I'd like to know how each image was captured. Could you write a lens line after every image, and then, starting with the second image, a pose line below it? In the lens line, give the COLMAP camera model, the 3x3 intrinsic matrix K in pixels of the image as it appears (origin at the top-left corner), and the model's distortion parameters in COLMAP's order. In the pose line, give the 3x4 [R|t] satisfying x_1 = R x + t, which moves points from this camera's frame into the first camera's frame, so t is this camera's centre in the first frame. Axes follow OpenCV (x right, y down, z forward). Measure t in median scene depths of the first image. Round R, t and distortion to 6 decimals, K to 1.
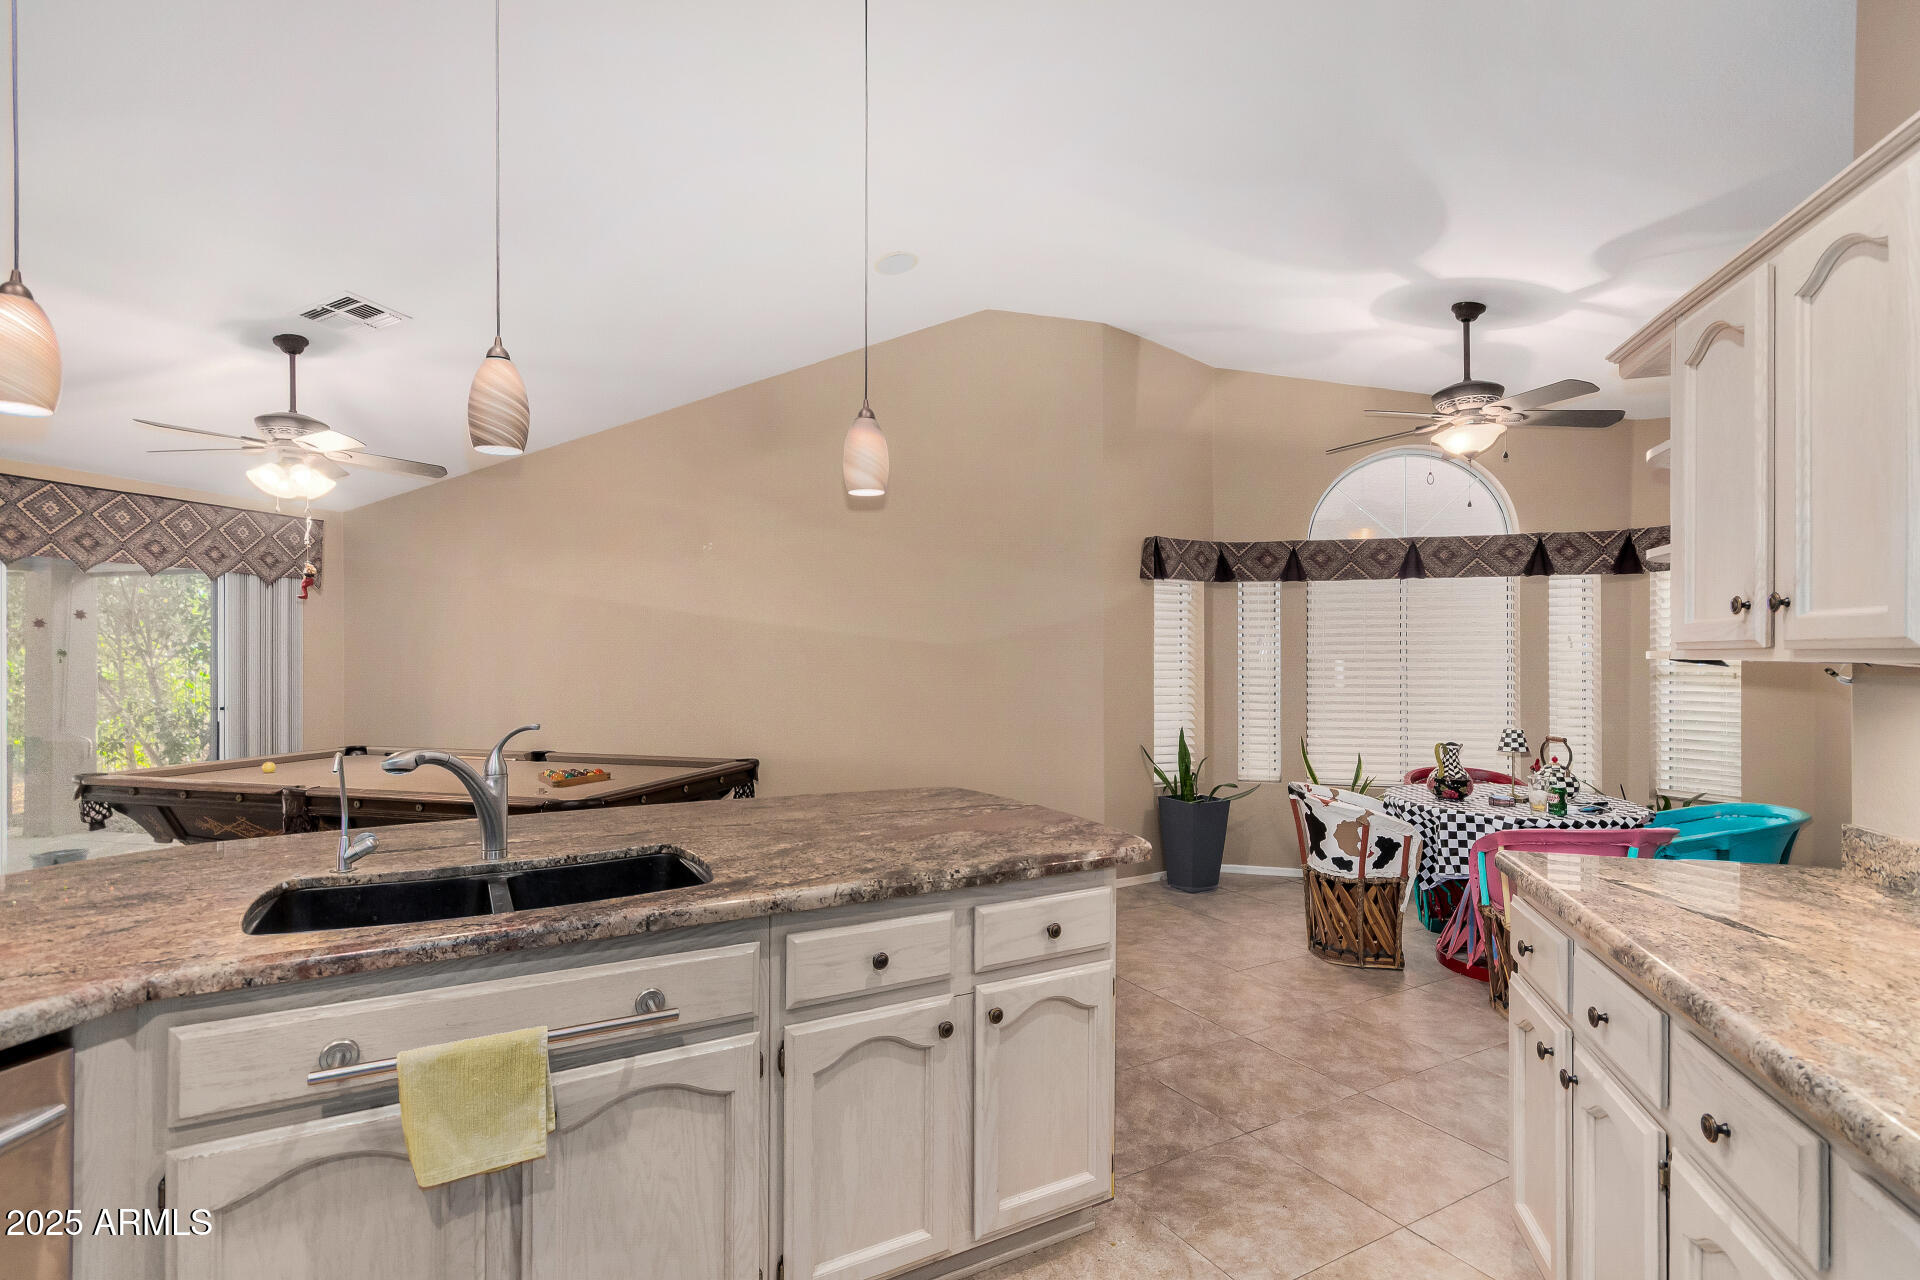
lens RADIAL K [[911.8, 0, 971.2], [0, 911.8, 646.0], [0, 0, 1]] dist [-0.000002, 0.010328]
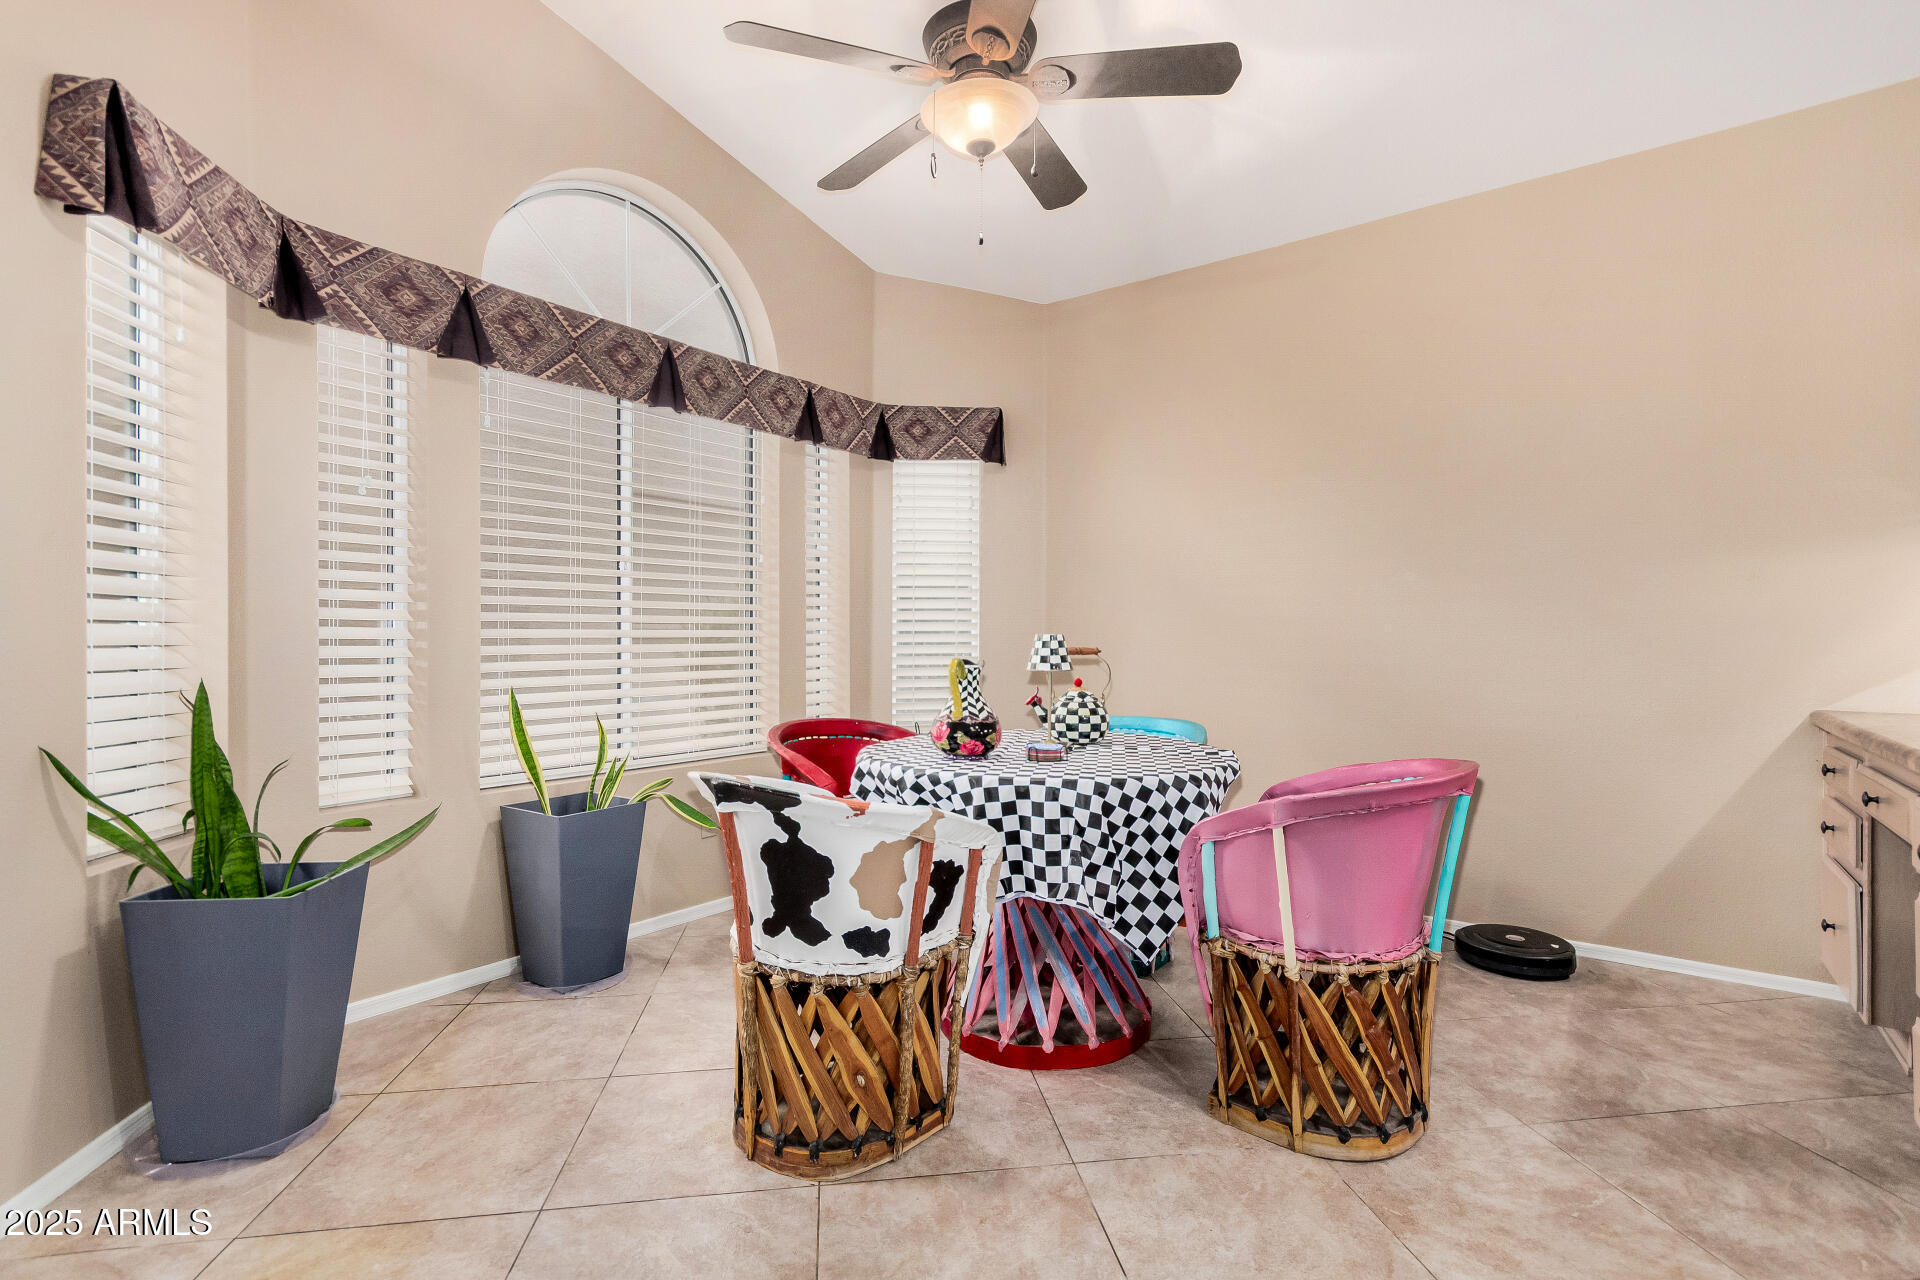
lens RADIAL K [[911.8, 0, 971.2], [0, 911.8, 646.0], [0, 0, 1]] dist [-0.000002, 0.010328]
pose [[0.358244, -0.006399, 0.933606, 0.011483], [-0.014162, 0.999824, 0.012287, 0.087943], [-0.933521, -0.017623, 0.358090, 0.791333]]
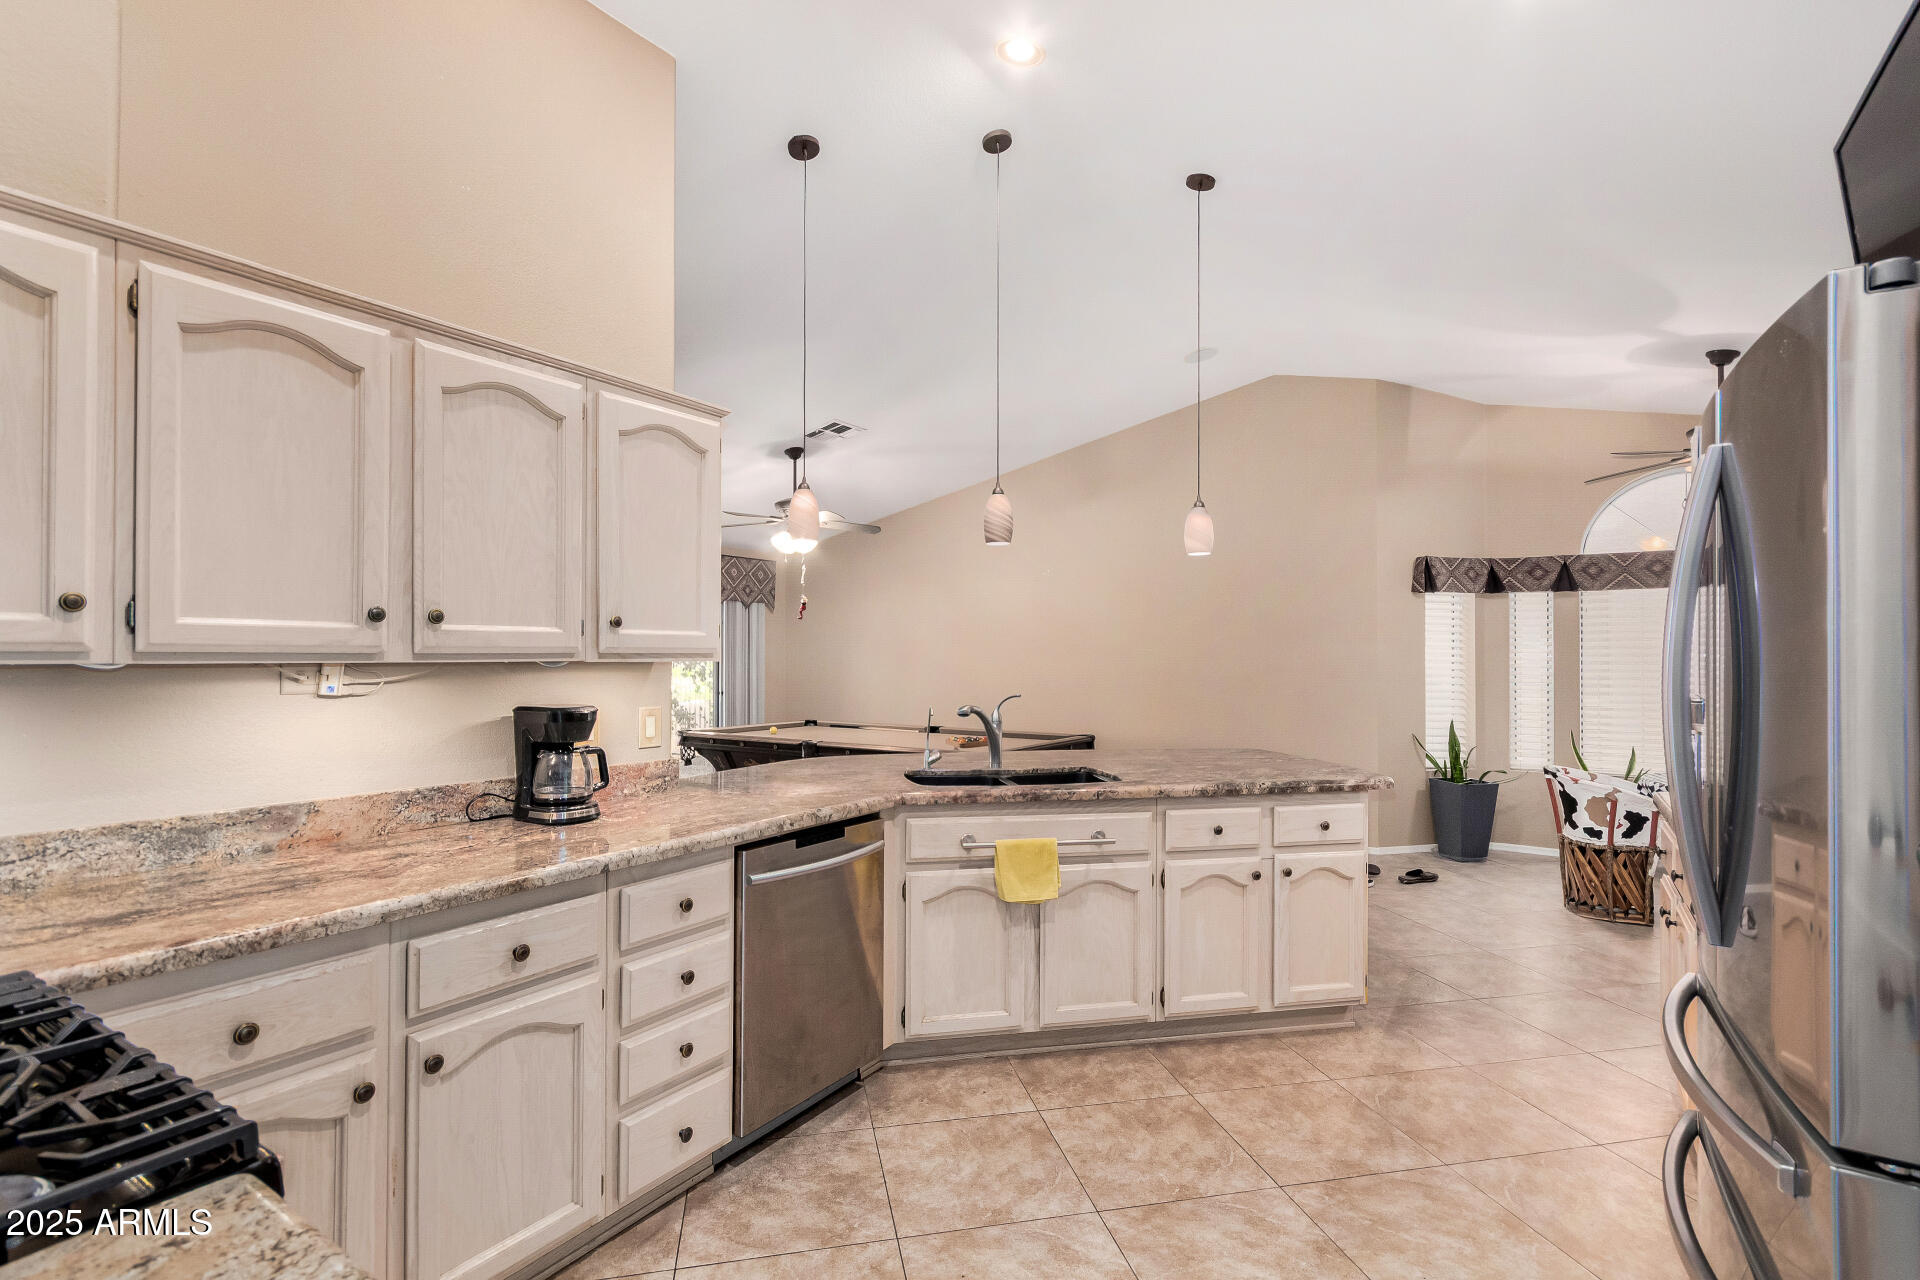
lens RADIAL K [[893.9, 0, 969.2], [0, 893.9, 649.1], [0, 0, 1]] dist [0.011494, 0.000386]
pose [[0.954494, -0.000993, -0.298227, -0.019334], [0.001189, 0.999999, 0.000476, -0.002551], [0.298227, -0.000809, 0.954495, -0.359076]]
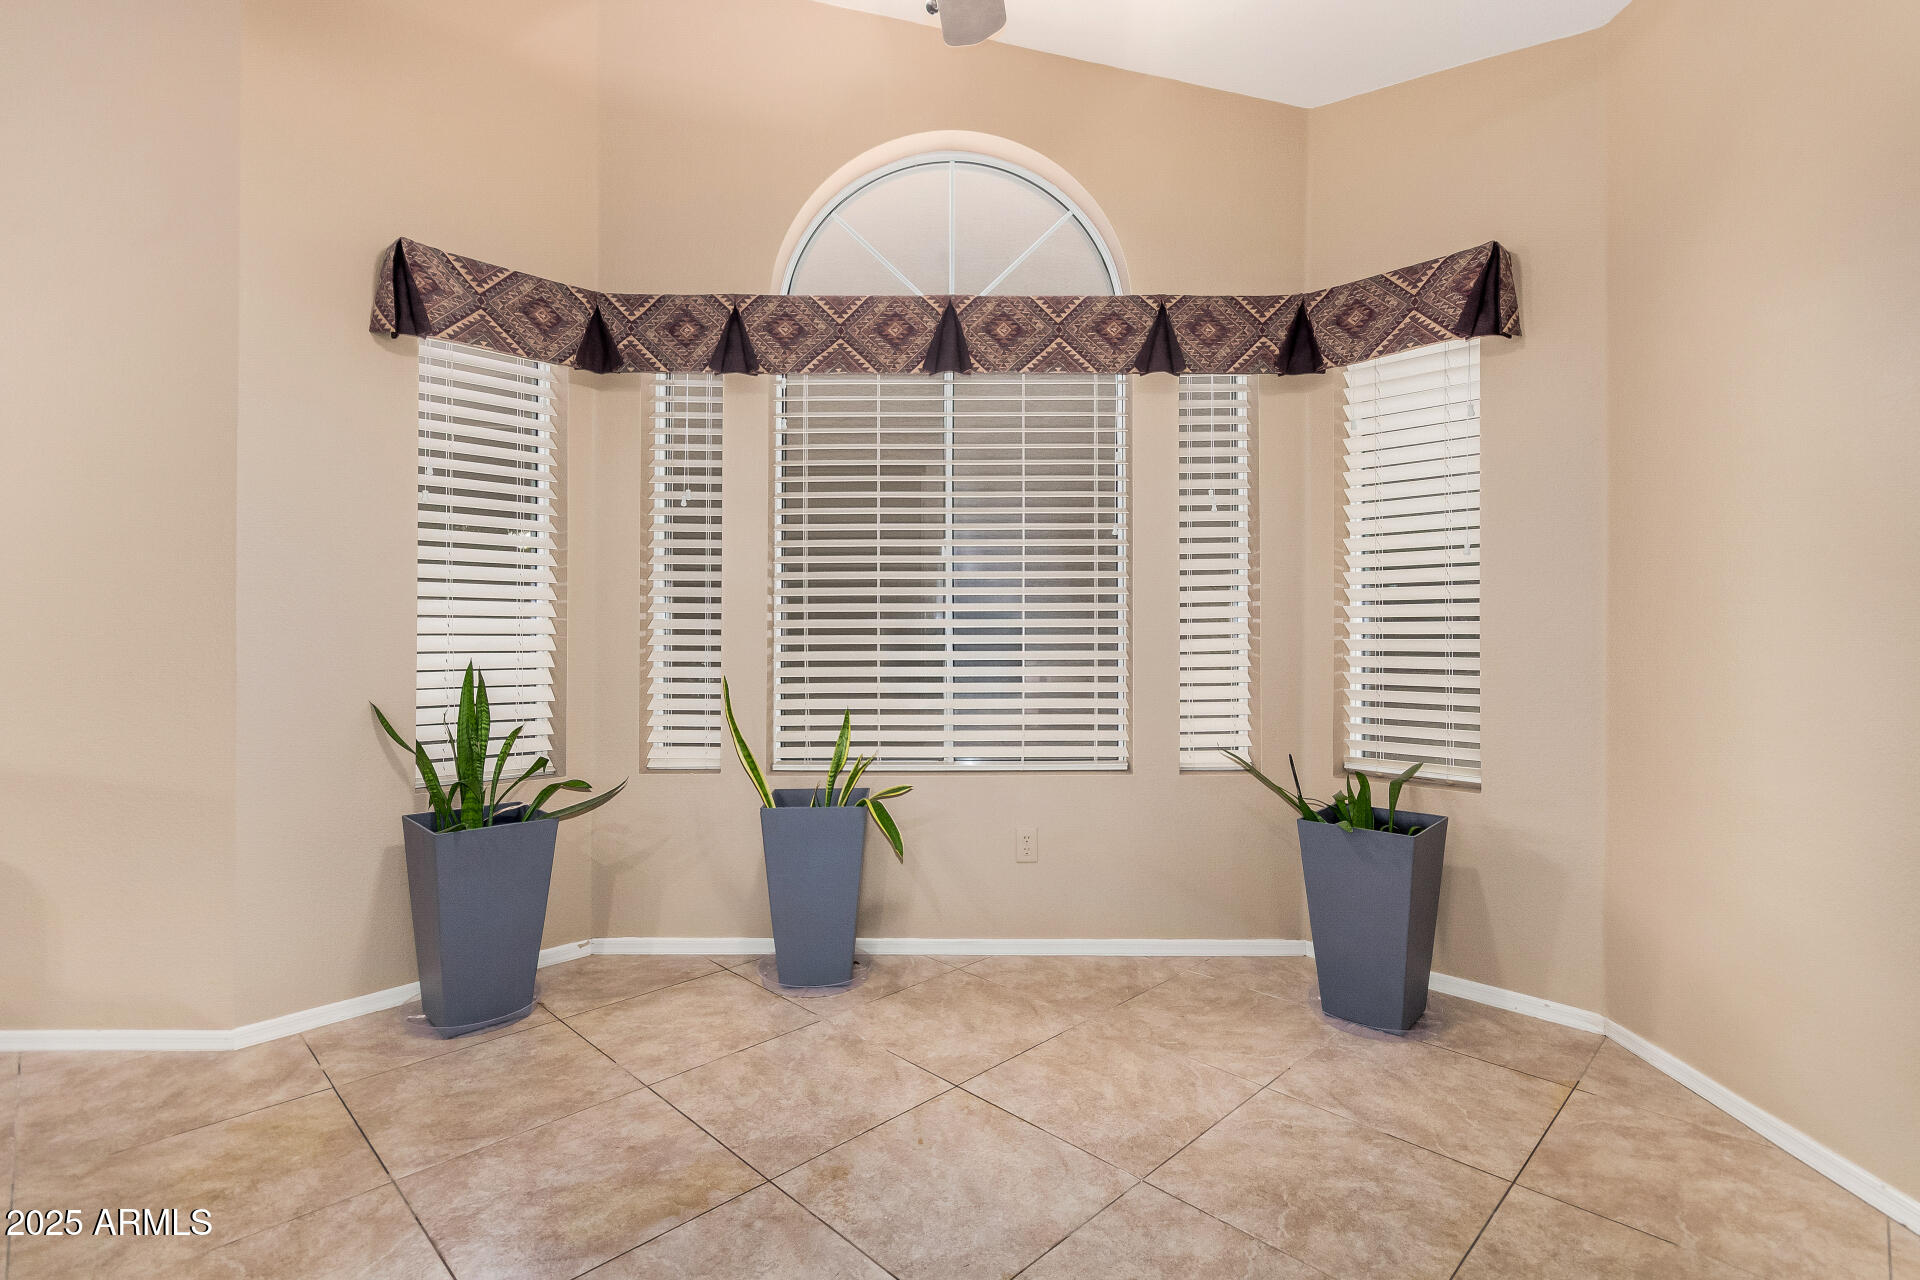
lens RADIAL K [[899.7, 0, 980.6], [0, 899.7, 624.4], [0, 0, 1]] dist [-0.004034, -0.000336]
pose [[0.962351, 0.002170, 0.271803, 0.469884], [-0.002300, 0.999997, 0.000159, 0.092122], [-0.271802, -0.000778, 0.962353, 0.646396]]
